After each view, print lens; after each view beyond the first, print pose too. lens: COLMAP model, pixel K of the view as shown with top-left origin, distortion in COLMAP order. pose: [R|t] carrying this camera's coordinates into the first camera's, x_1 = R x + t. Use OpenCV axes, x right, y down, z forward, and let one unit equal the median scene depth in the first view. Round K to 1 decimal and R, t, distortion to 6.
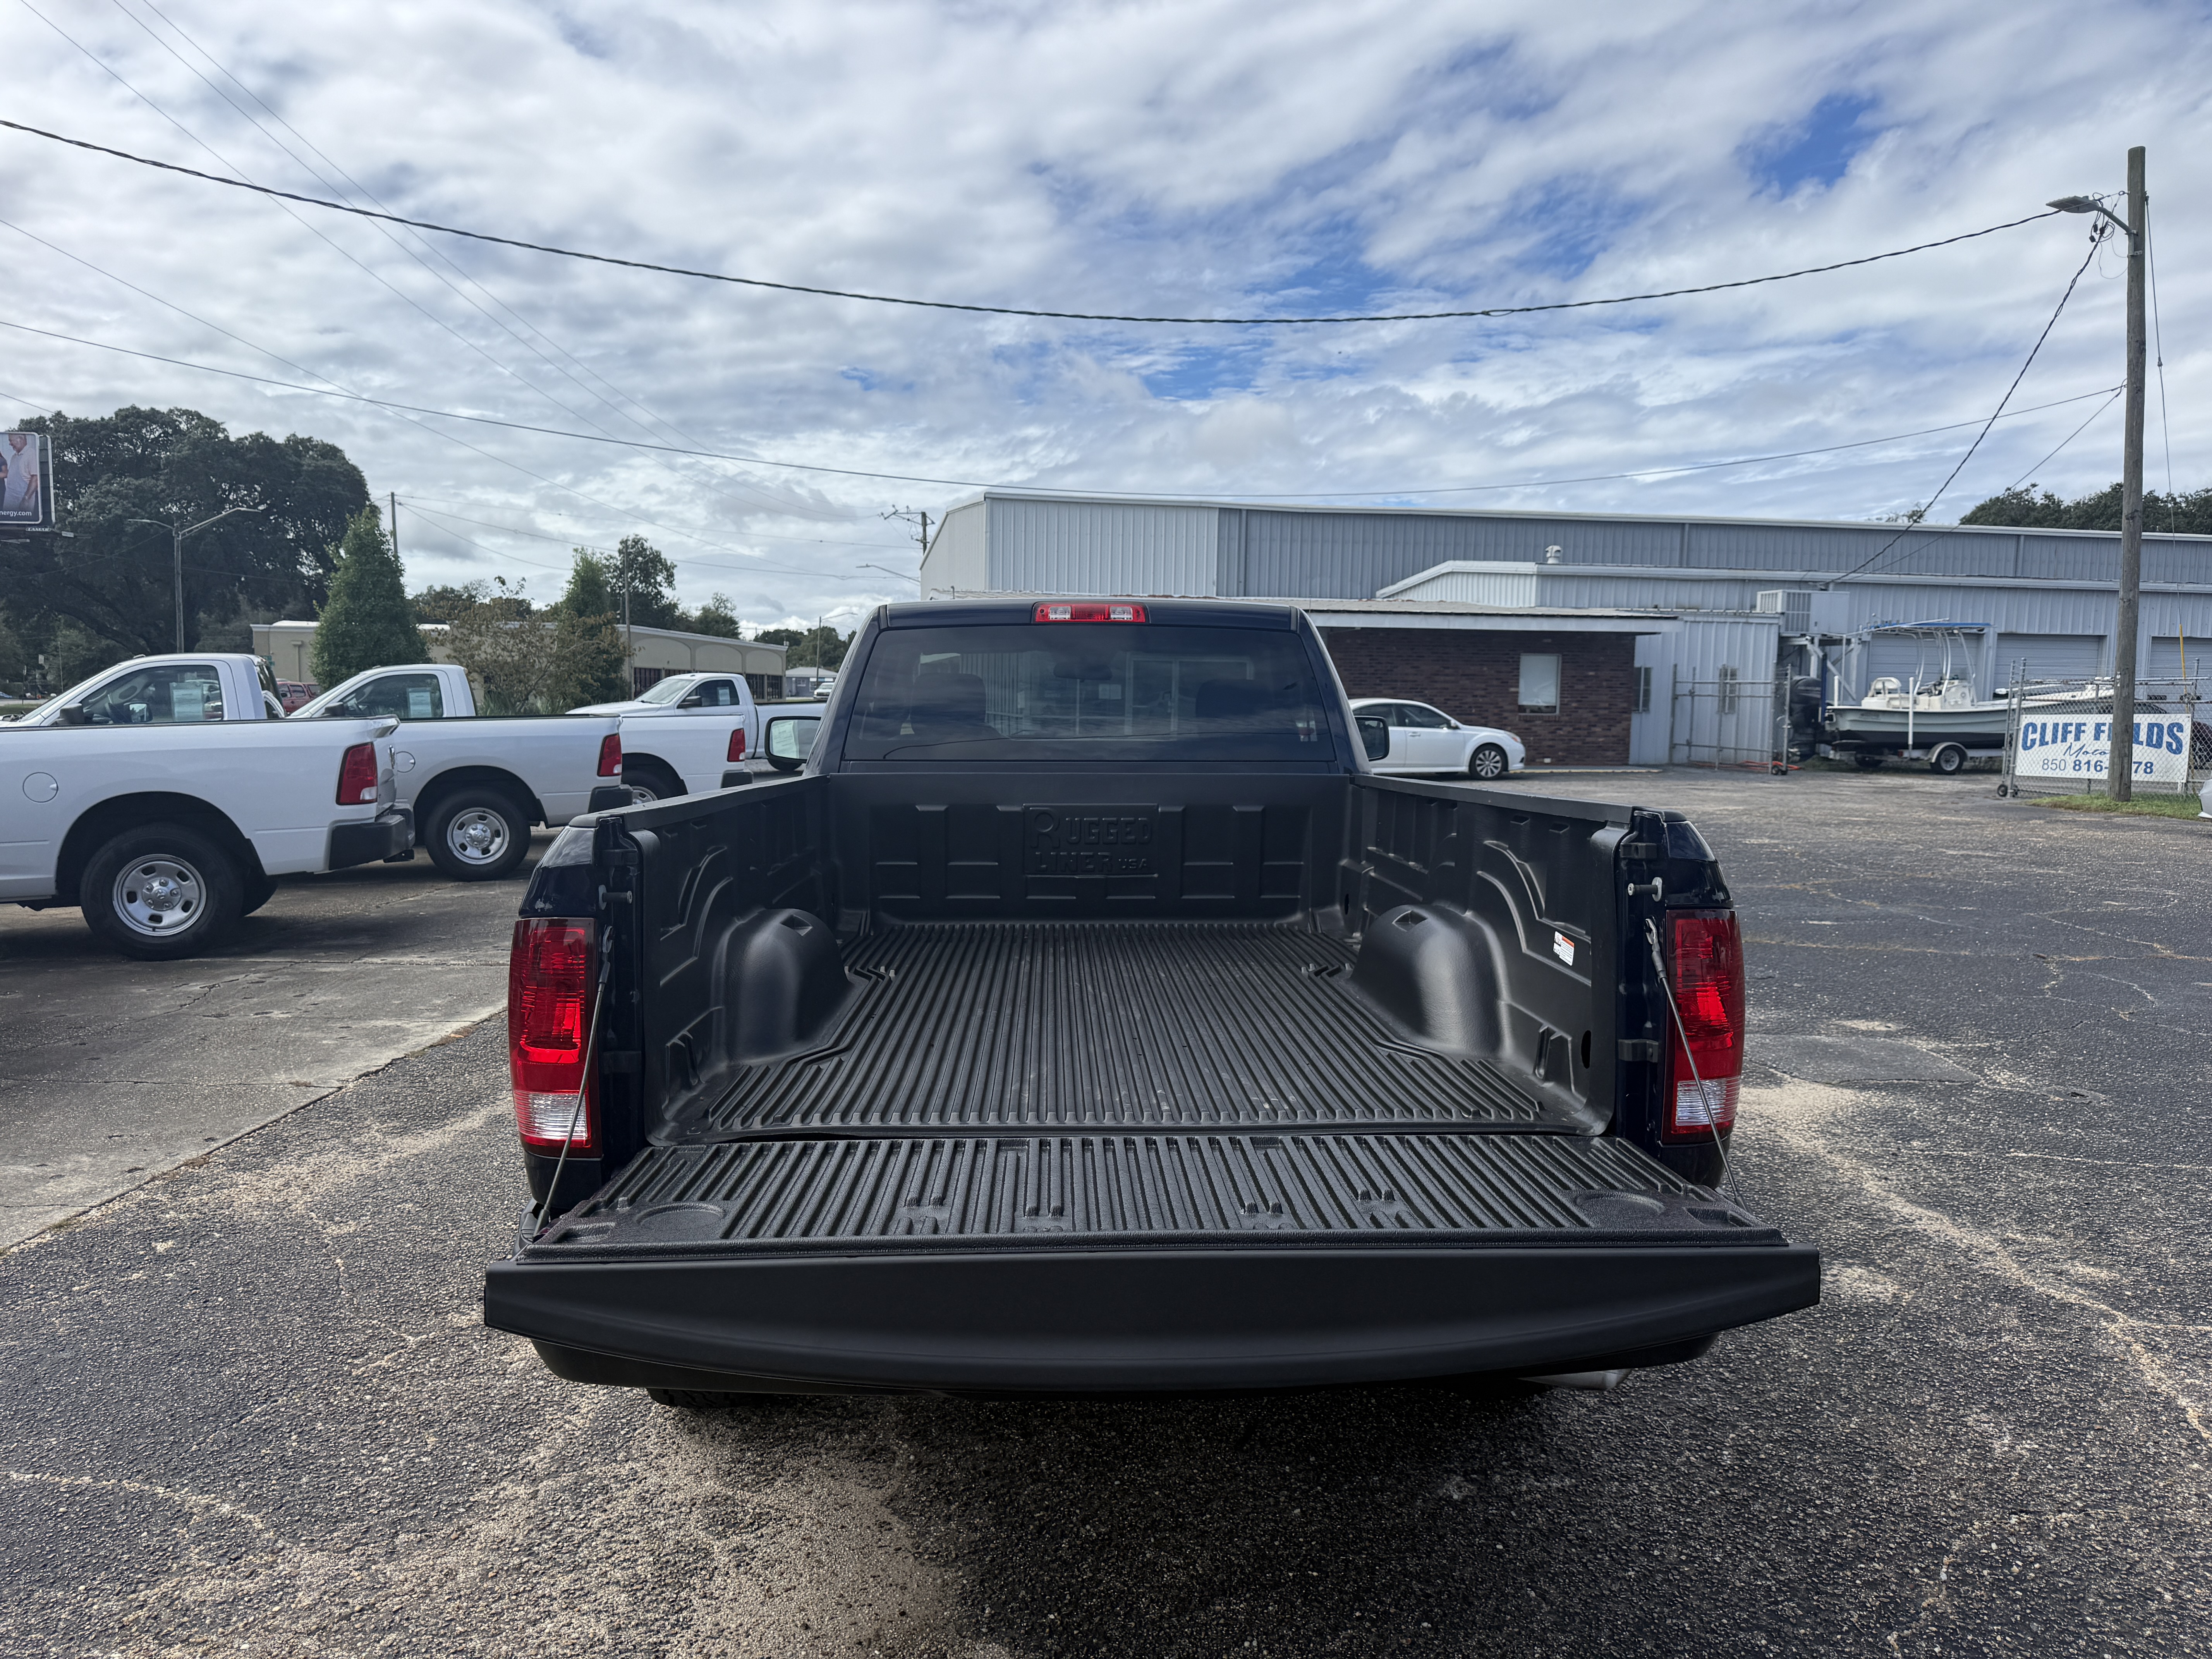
lens RADIAL K [[1582.1, 0, 1106.0], [0, 1582.1, 829.5], [0, 0, 1]] dist [0.000608, -0.006488]
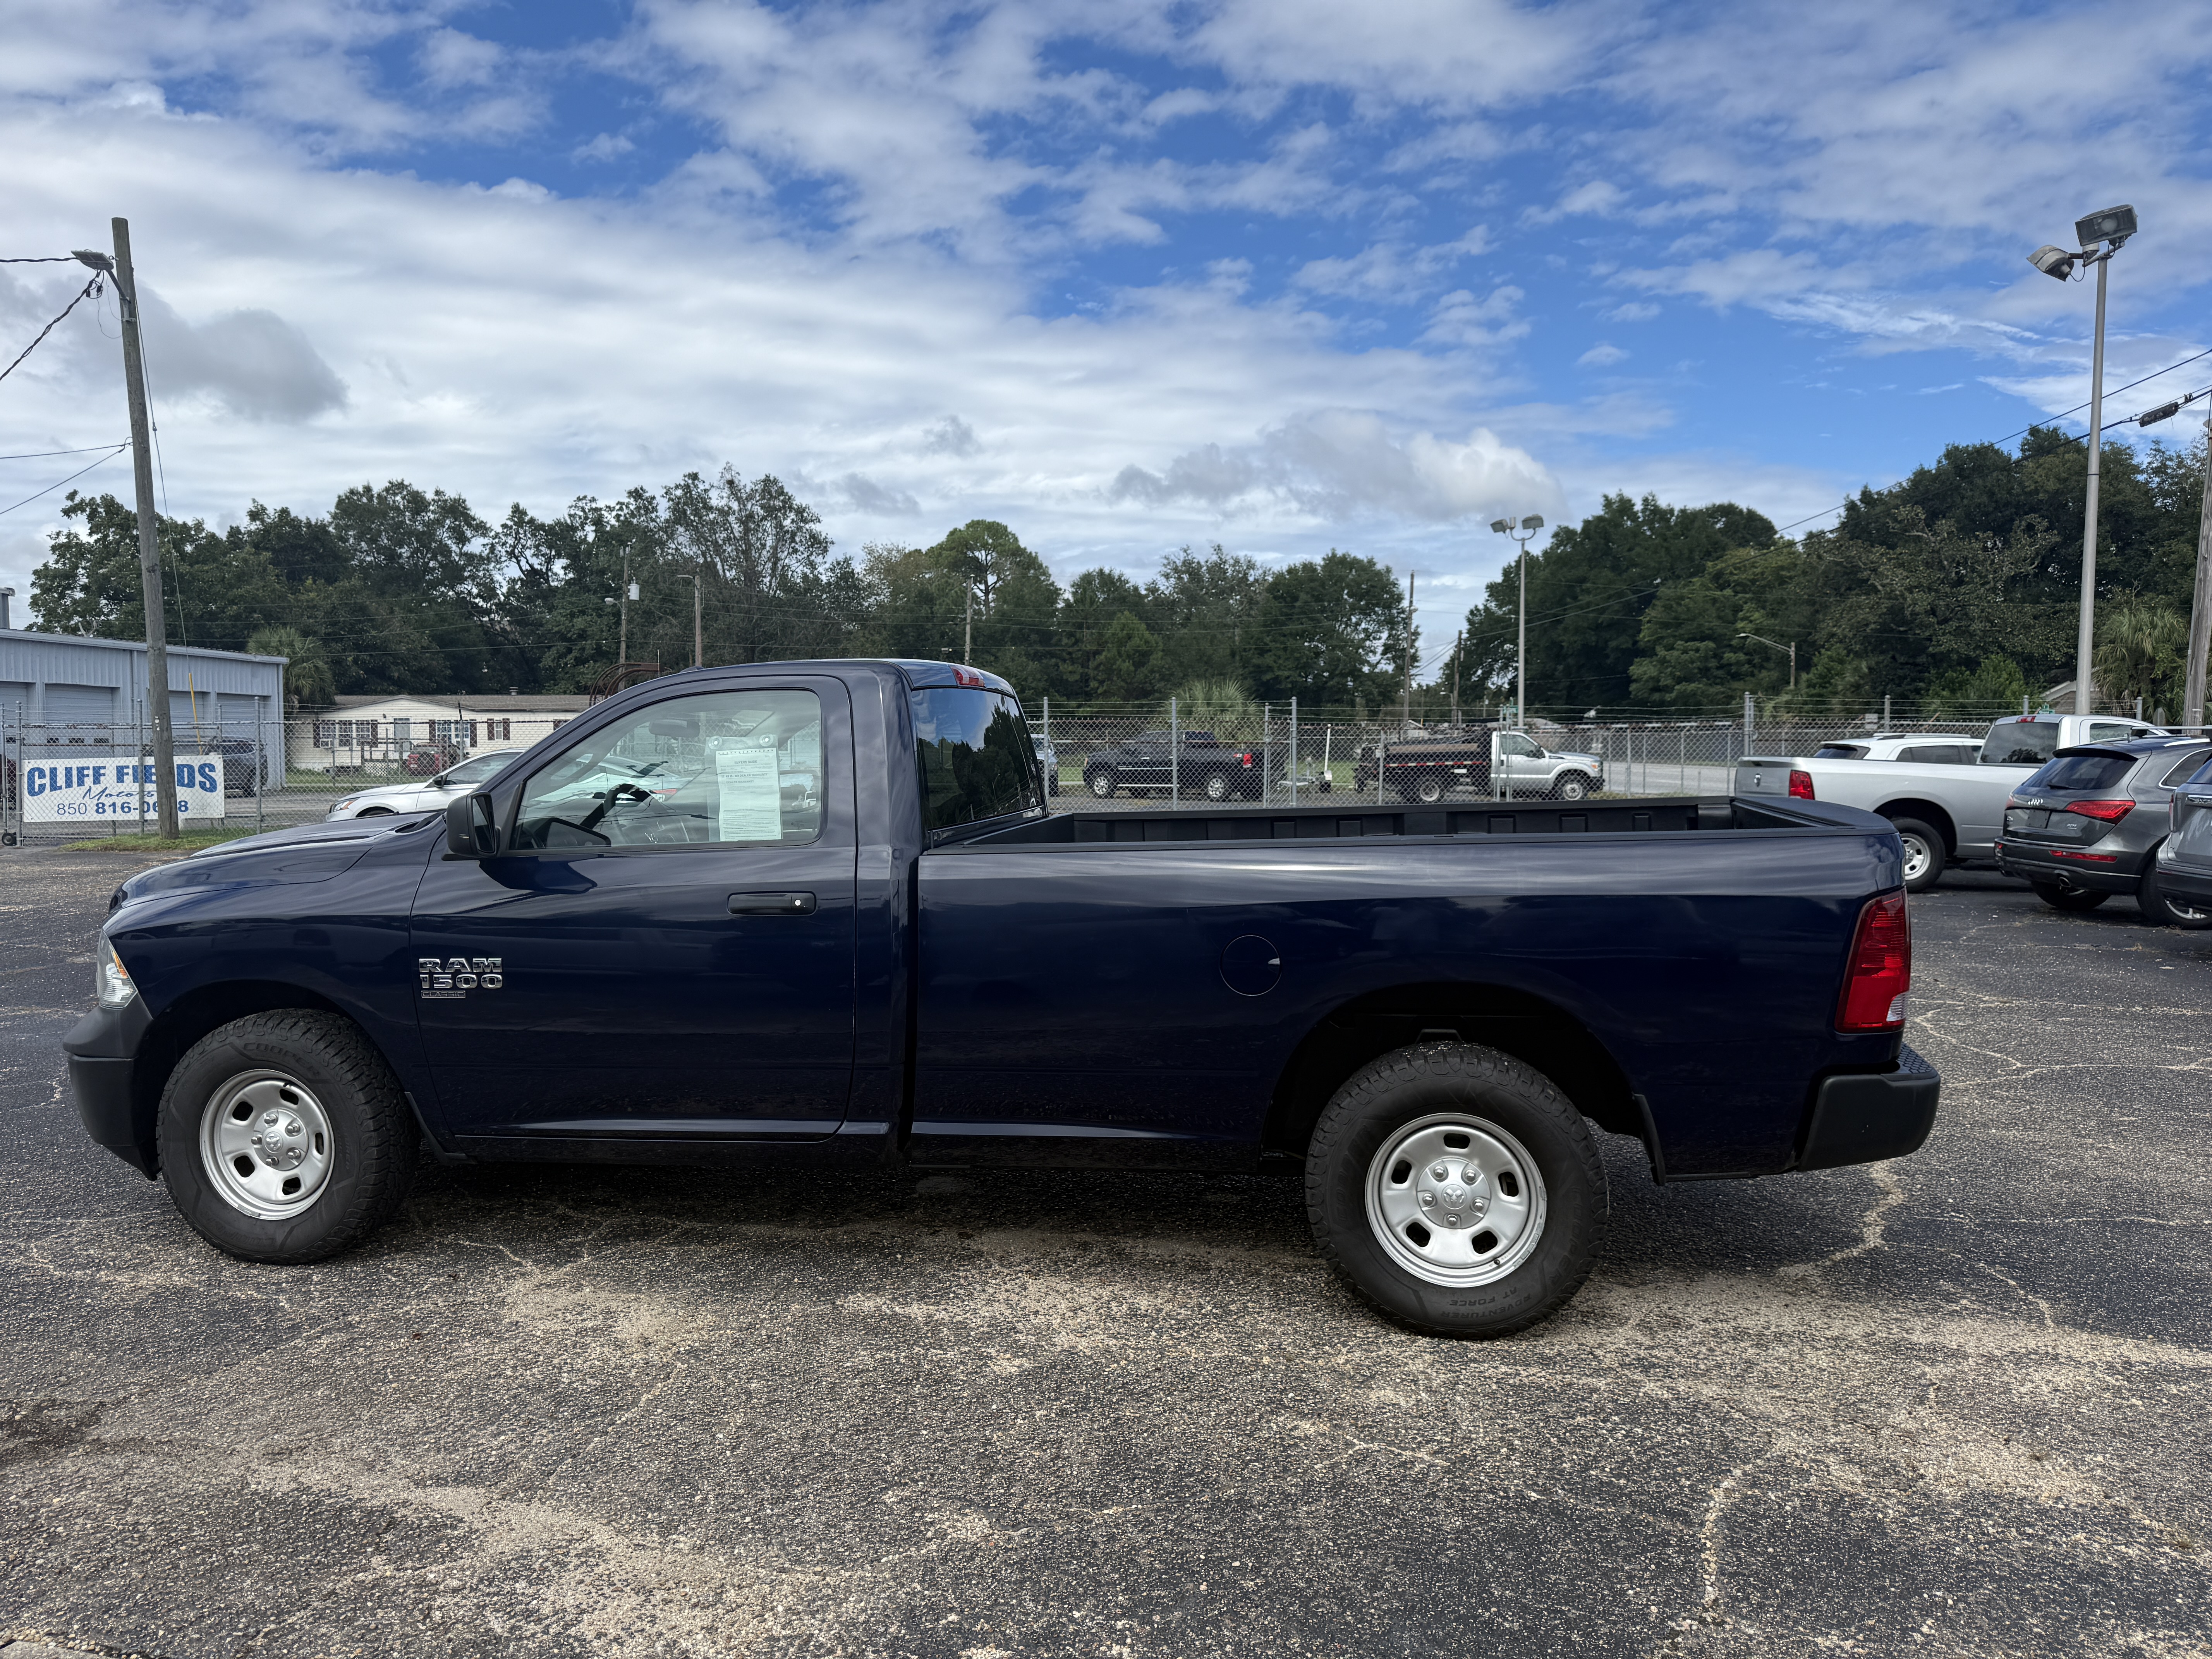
lens RADIAL K [[1582.1, 0, 1106.0], [0, 1582.1, 829.5], [0, 0, 1]] dist [0.000608, -0.006488]
pose [[0.204038, -0.066993, 0.976668, -0.261294], [0.090712, 0.994657, 0.049276, -0.019984], [-0.974751, 0.078541, 0.209025, 0.176324]]
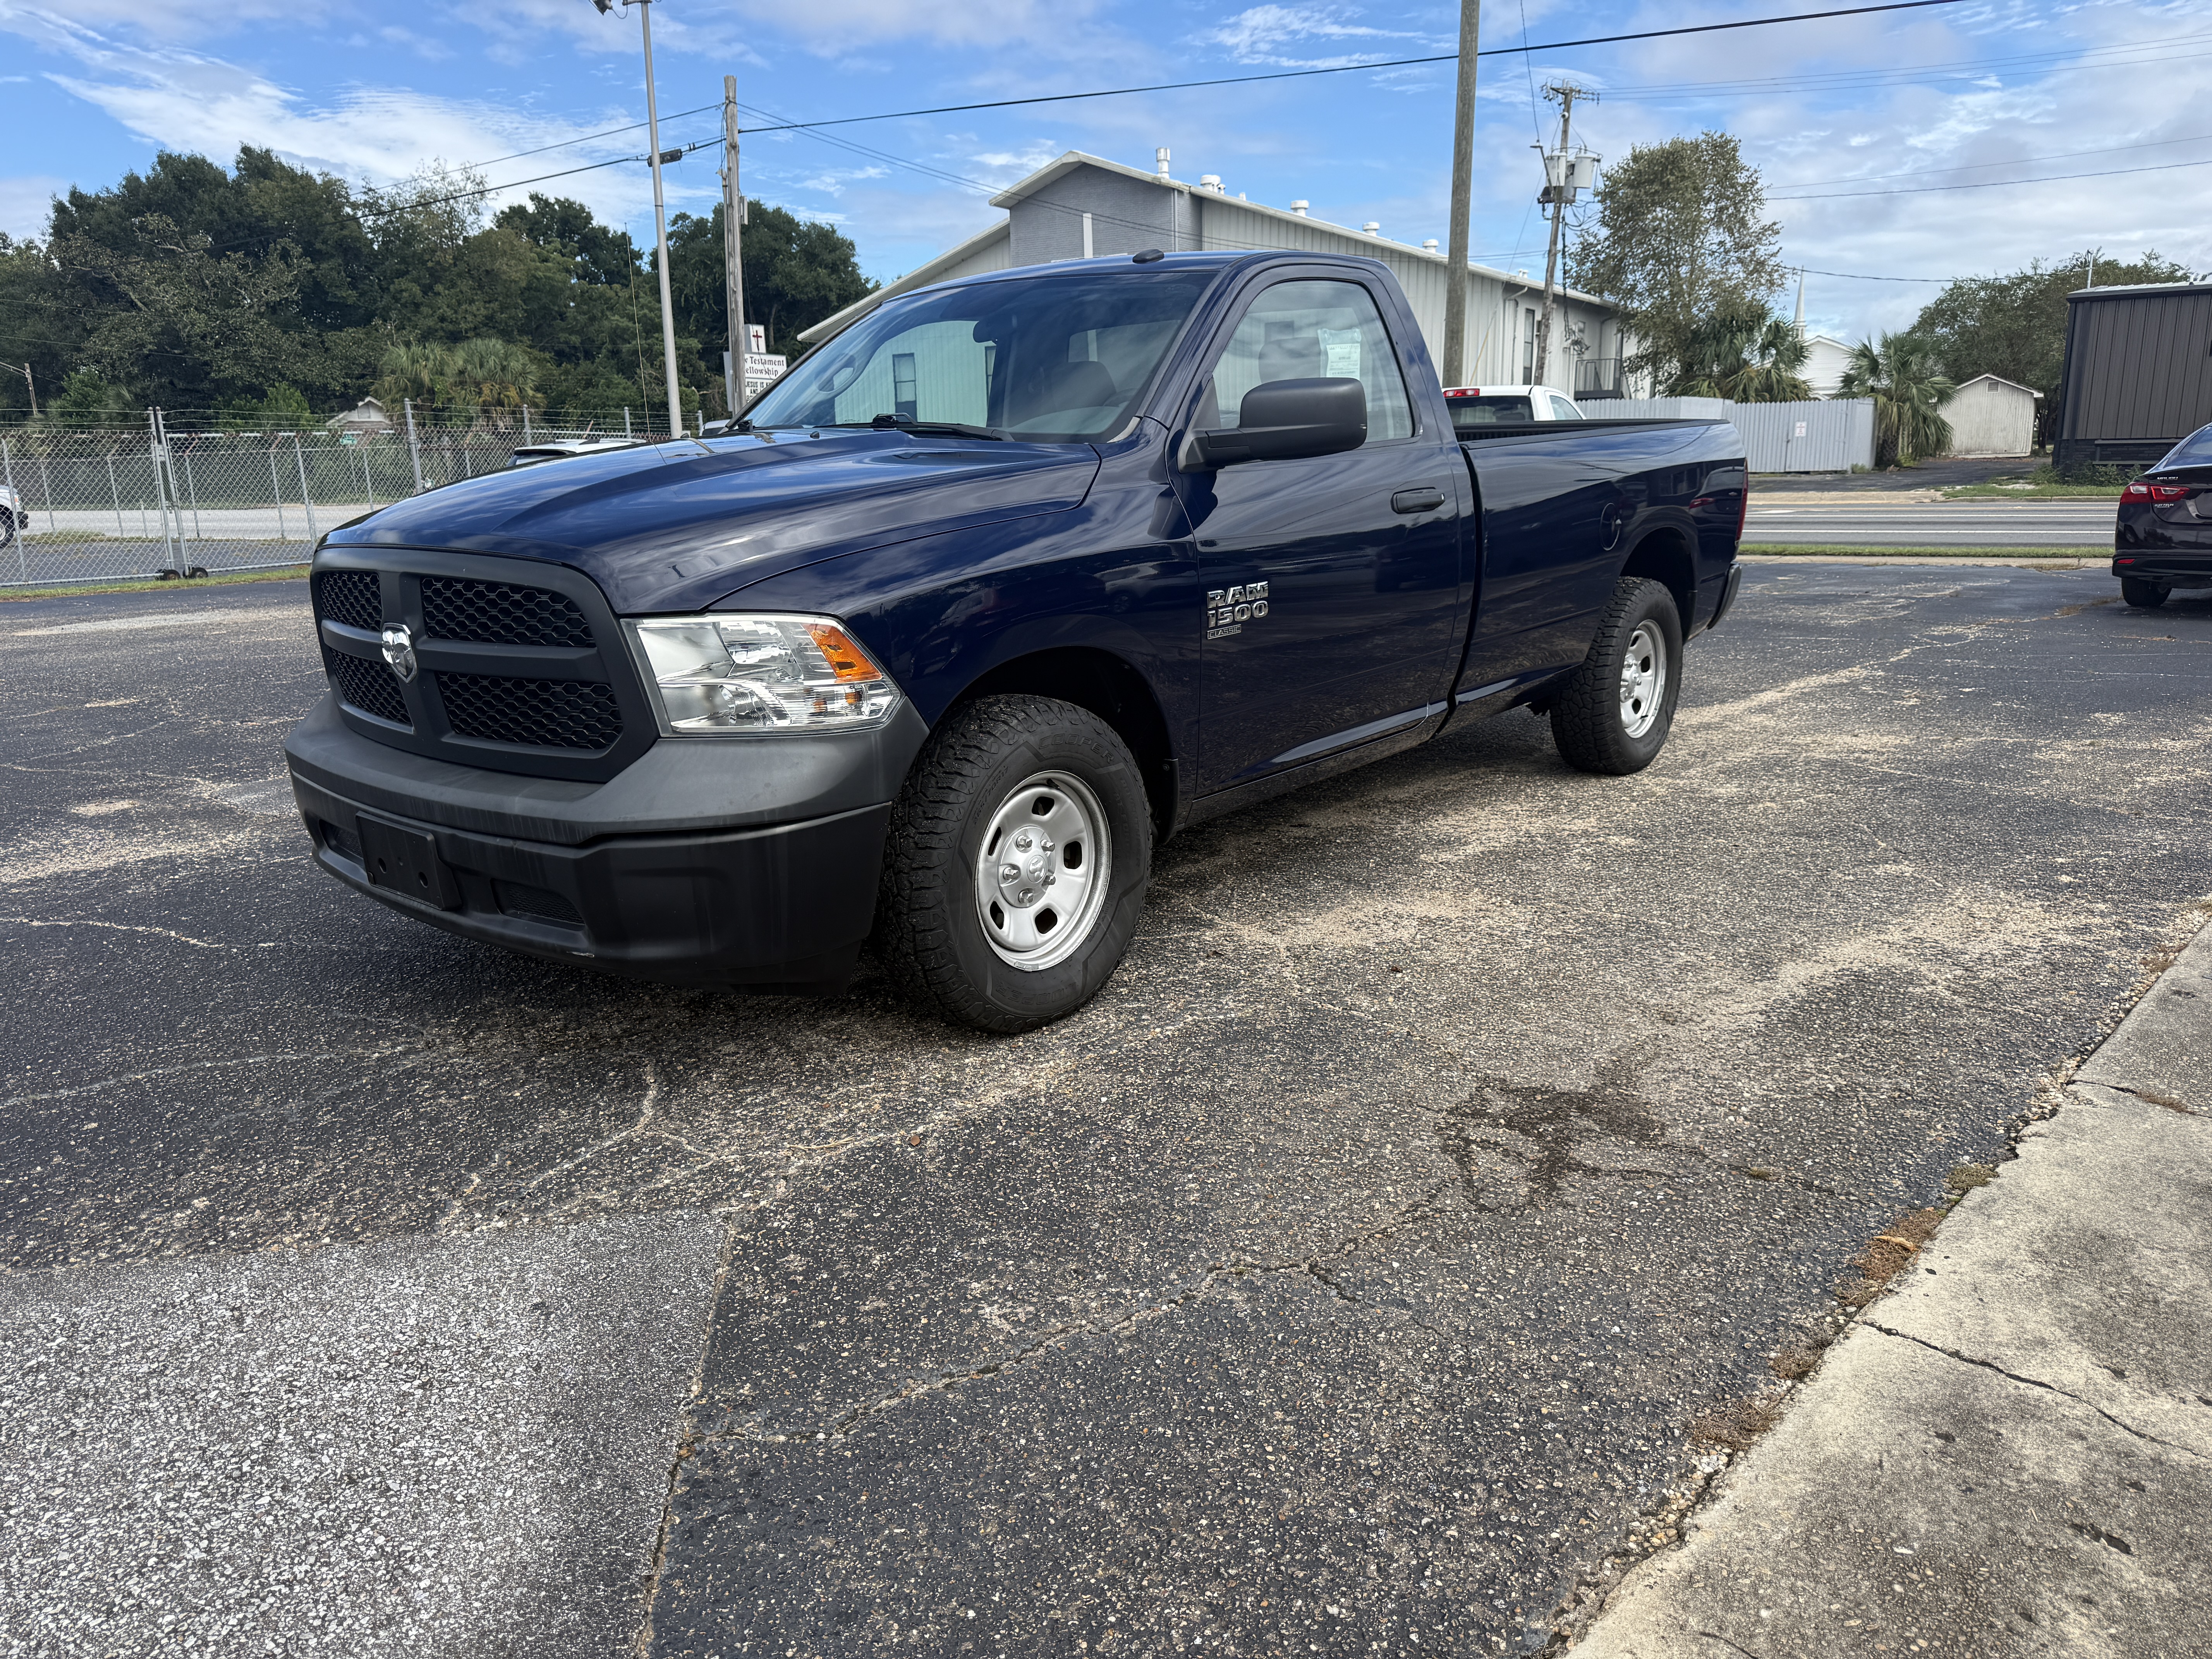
lens RADIAL K [[1516.0, 0, 1105.1], [0, 1516.0, 873.1], [0, 0, 1]] dist [0.003513, -0.001153]
pose [[-0.740862, -0.172587, 0.649106, -0.172407], [0.076497, 0.938453, 0.336830, -0.029944], [-0.667287, 0.299199, -0.682061, 0.471880]]
